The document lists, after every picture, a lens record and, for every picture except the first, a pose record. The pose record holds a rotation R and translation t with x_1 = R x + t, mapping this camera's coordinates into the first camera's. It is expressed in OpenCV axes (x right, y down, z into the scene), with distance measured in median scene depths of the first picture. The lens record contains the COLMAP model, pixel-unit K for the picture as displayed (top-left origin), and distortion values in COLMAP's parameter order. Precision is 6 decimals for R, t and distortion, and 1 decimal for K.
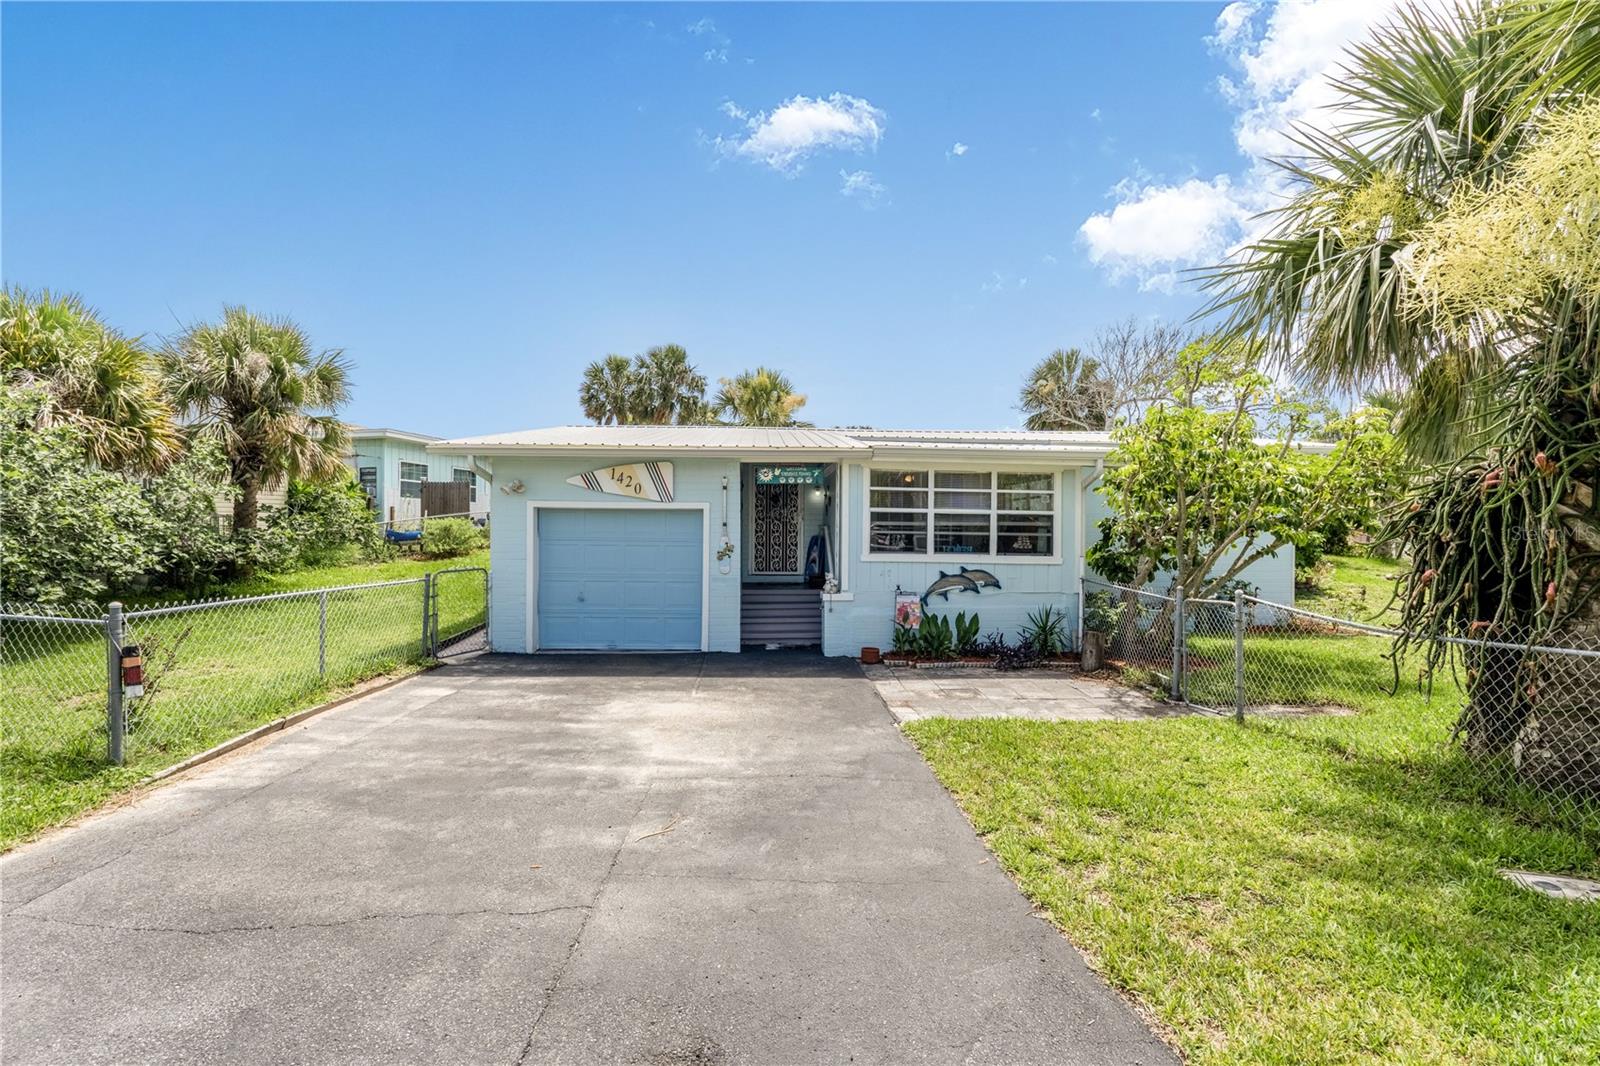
lens RADIAL K [[757.7, 0, 801.0], [0, 757.7, 531.5], [0, 0, 1]] dist [-0.003582, -0.000051]
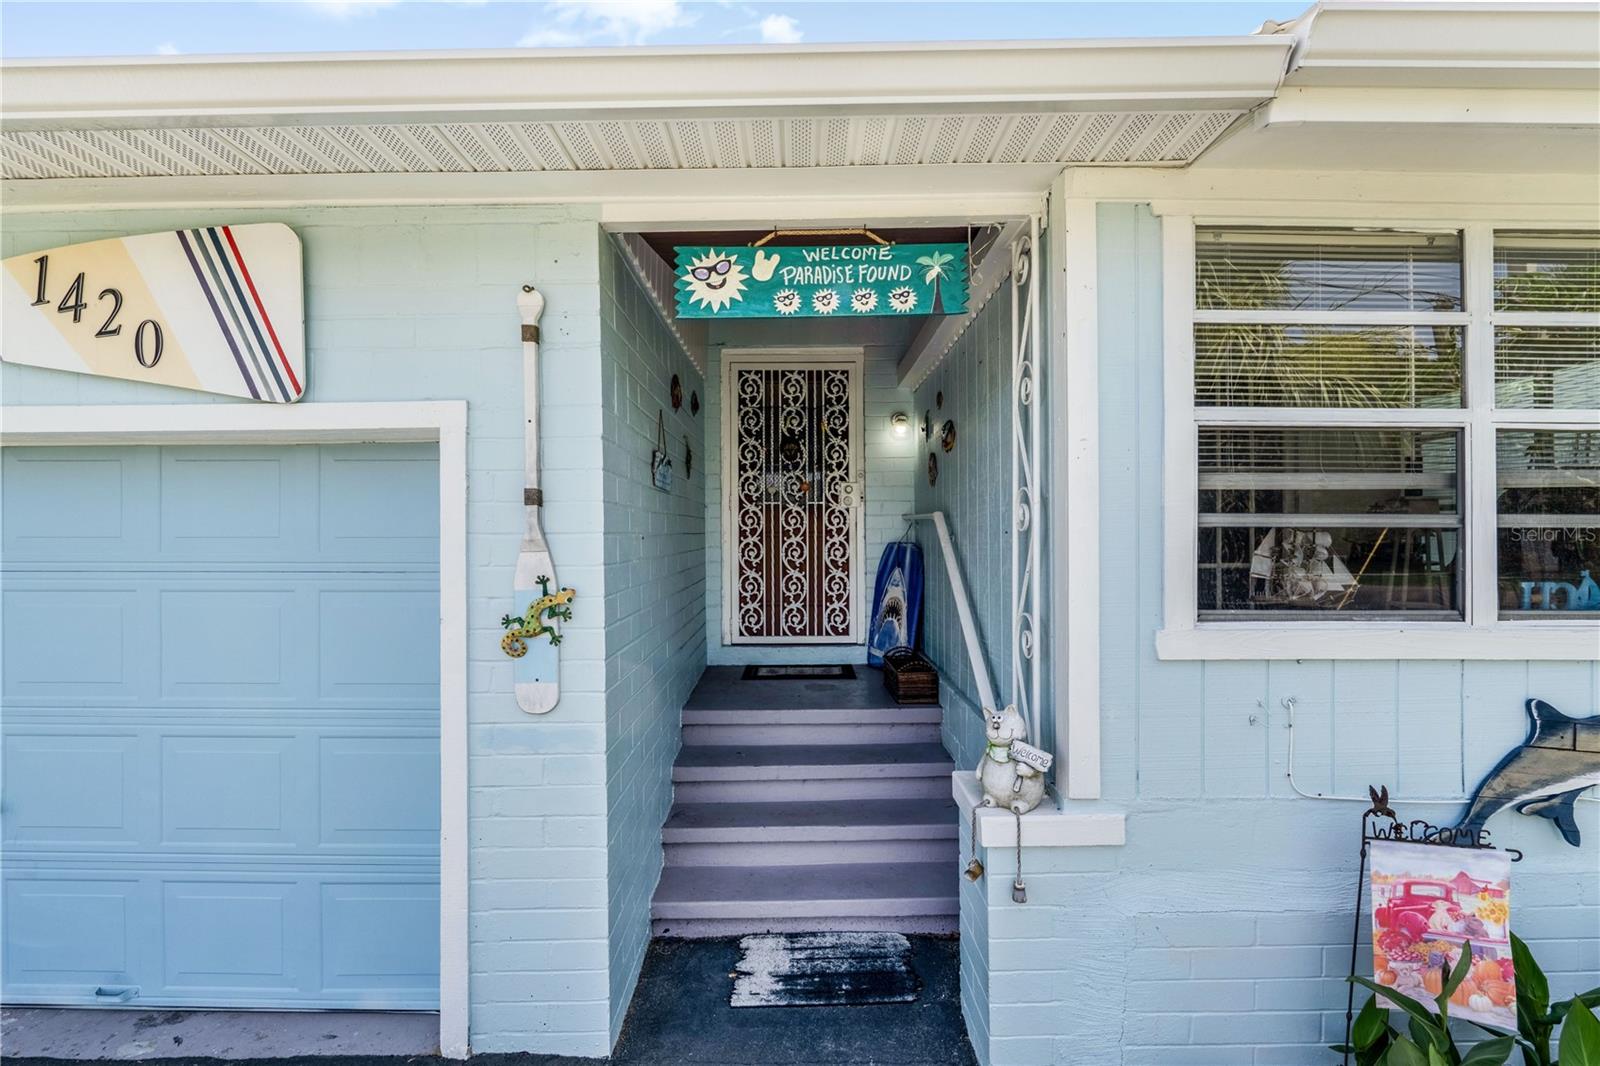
lens RADIAL K [[757.7, 0, 802.7], [0, 757.7, 536.0], [0, 0, 1]] dist [-0.003582, -0.000051]
pose [[0.998333, -0.012845, -0.056269, -0.007728], [0.012675, 0.999914, -0.003389, 0.004191], [0.056307, 0.002671, 0.998410, 0.777525]]
